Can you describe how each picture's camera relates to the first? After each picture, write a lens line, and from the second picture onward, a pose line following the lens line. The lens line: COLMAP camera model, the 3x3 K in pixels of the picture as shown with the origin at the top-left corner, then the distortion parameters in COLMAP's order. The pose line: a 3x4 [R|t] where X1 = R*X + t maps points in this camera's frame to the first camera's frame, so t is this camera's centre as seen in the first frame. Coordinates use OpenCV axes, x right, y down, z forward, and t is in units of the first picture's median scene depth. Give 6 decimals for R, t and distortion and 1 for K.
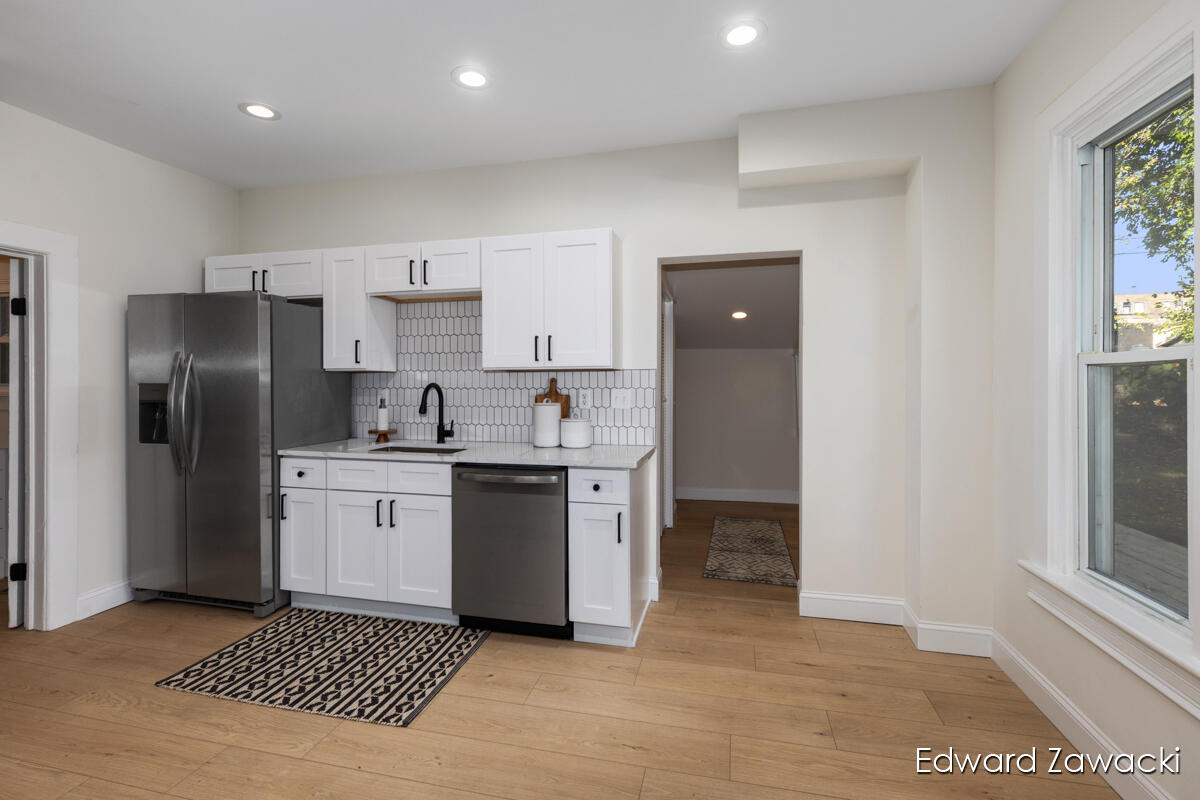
lens RADIAL K [[535.1, 0, 596.1], [0, 535.1, 386.7], [0, 0, 1]] dist [0.000786, 0.000437]
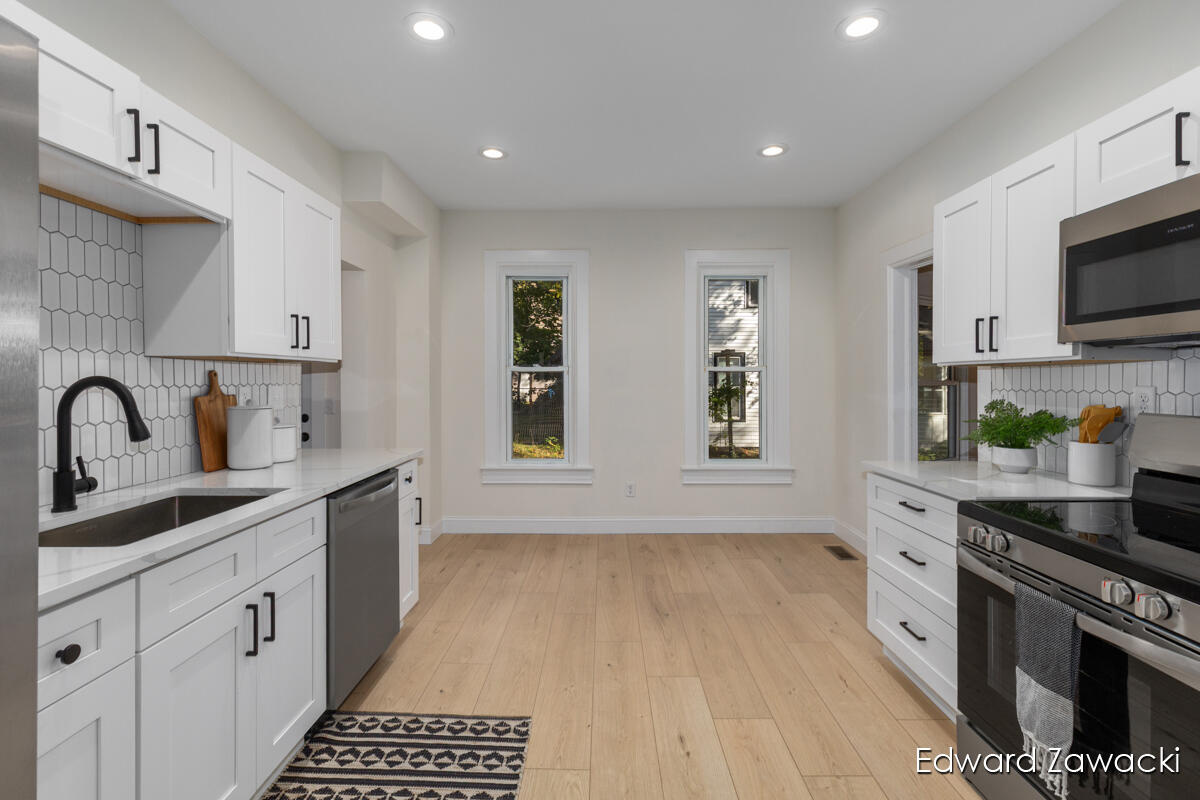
lens RADIAL K [[535.1, 0, 596.1], [0, 535.1, 386.7], [0, 0, 1]] dist [0.000786, 0.000437]
pose [[-0.224186, -0.012860, 0.974462, -0.989423], [0.001136, 0.999909, 0.013458, -0.004807], [-0.974546, 0.004124, -0.224151, 0.801938]]
